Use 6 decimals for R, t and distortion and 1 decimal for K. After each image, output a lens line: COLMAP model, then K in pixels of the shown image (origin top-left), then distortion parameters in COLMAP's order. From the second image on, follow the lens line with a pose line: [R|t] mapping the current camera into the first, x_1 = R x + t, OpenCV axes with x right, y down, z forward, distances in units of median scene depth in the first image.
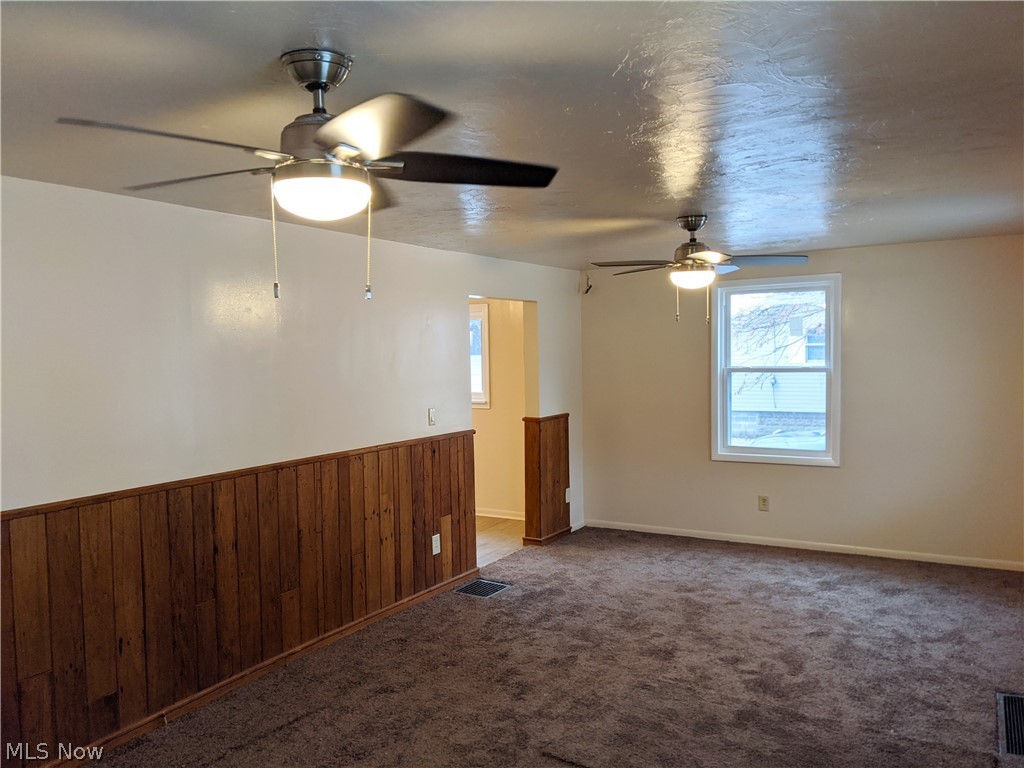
lens RADIAL K [[813.8, 0, 496.5], [0, 813.8, 387.1], [0, 0, 1]] dist [0.044362, -0.057744]
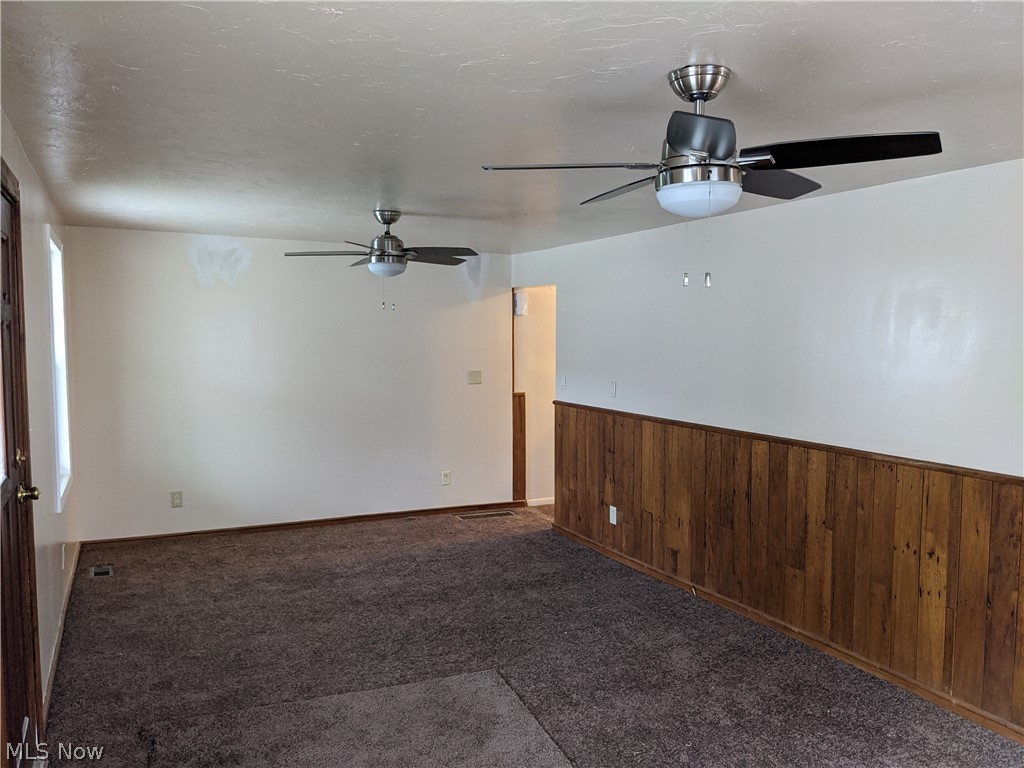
lens RADIAL K [[813.8, 0, 511.9], [0, 813.8, 383.2], [0, 0, 1]] dist [0.044362, -0.057744]
pose [[-0.557763, 0.069874, -0.827054, 0.706265], [-0.031743, 0.993925, 0.105379, -0.067615], [0.829393, 0.085029, -0.552157, 1.162438]]
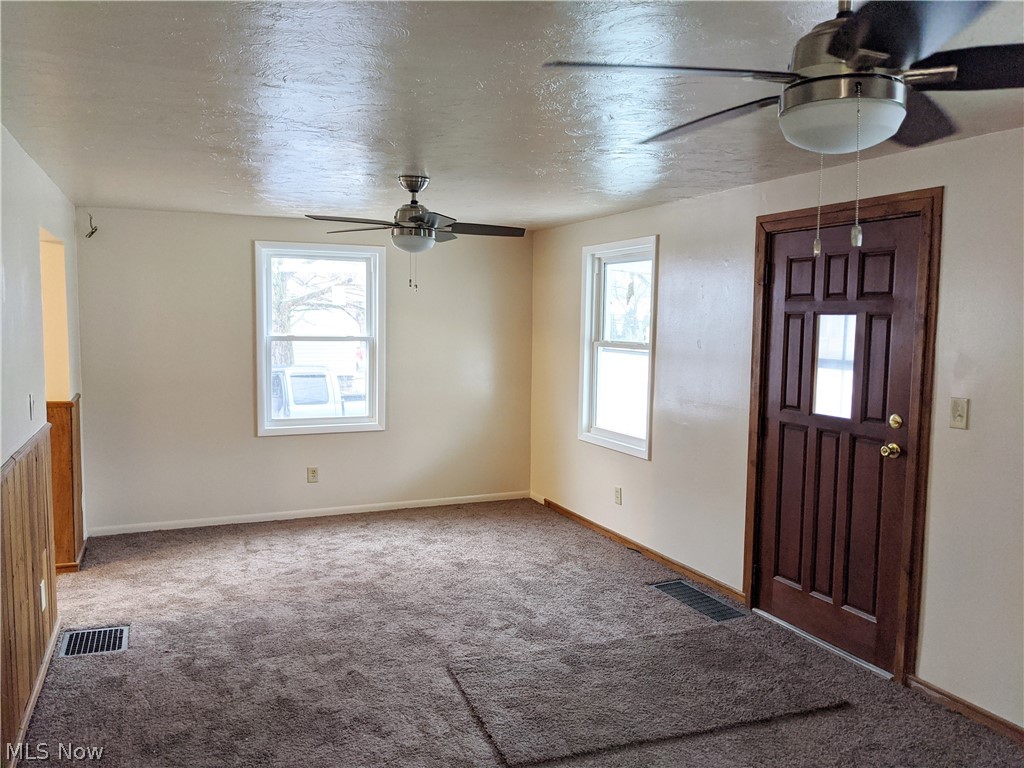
lens RADIAL K [[813.8, 0, 505.5], [0, 813.8, 387.2], [0, 0, 1]] dist [0.044362, -0.057744]
pose [[0.587475, -0.046428, 0.807909, -0.467776], [0.014313, 0.998793, 0.046990, -0.007935], [-0.809116, -0.016042, 0.587430, 0.348196]]
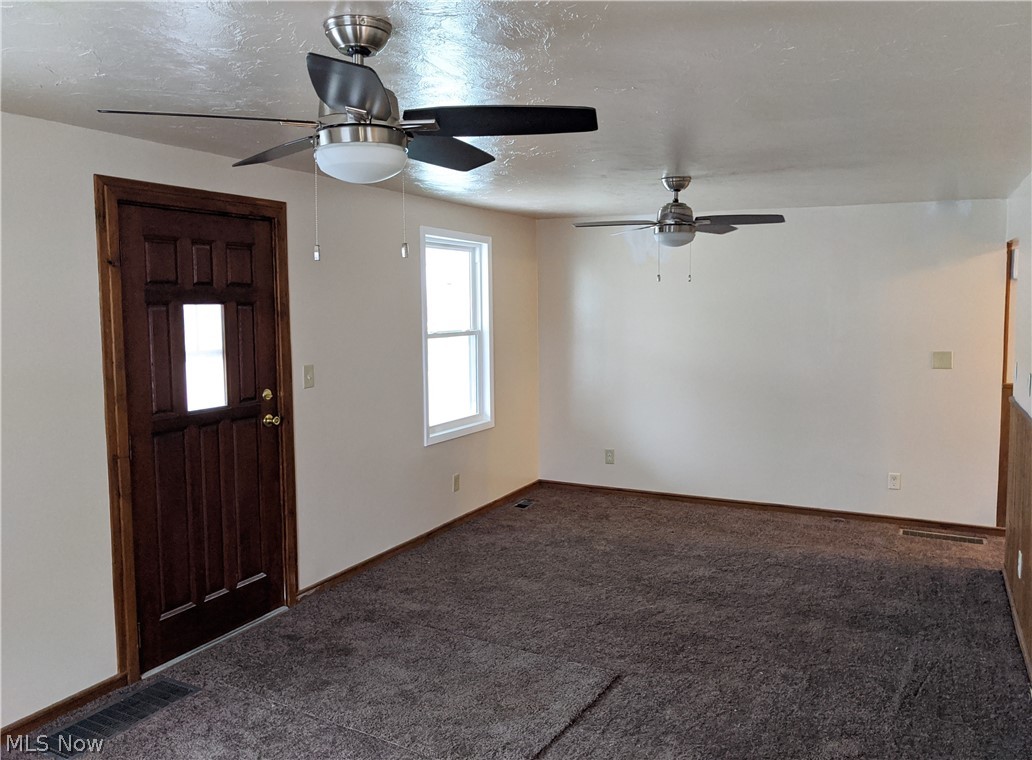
lens RADIAL K [[820.2, 0, 508.3], [0, 820.2, 377.1], [0, 0, 1]] dist [0.044362, -0.057744]
pose [[-0.997097, 0.032053, -0.069060, 0.184623], [0.022369, 0.990362, 0.136687, -0.073229], [0.072776, 0.134746, -0.988204, 1.438696]]
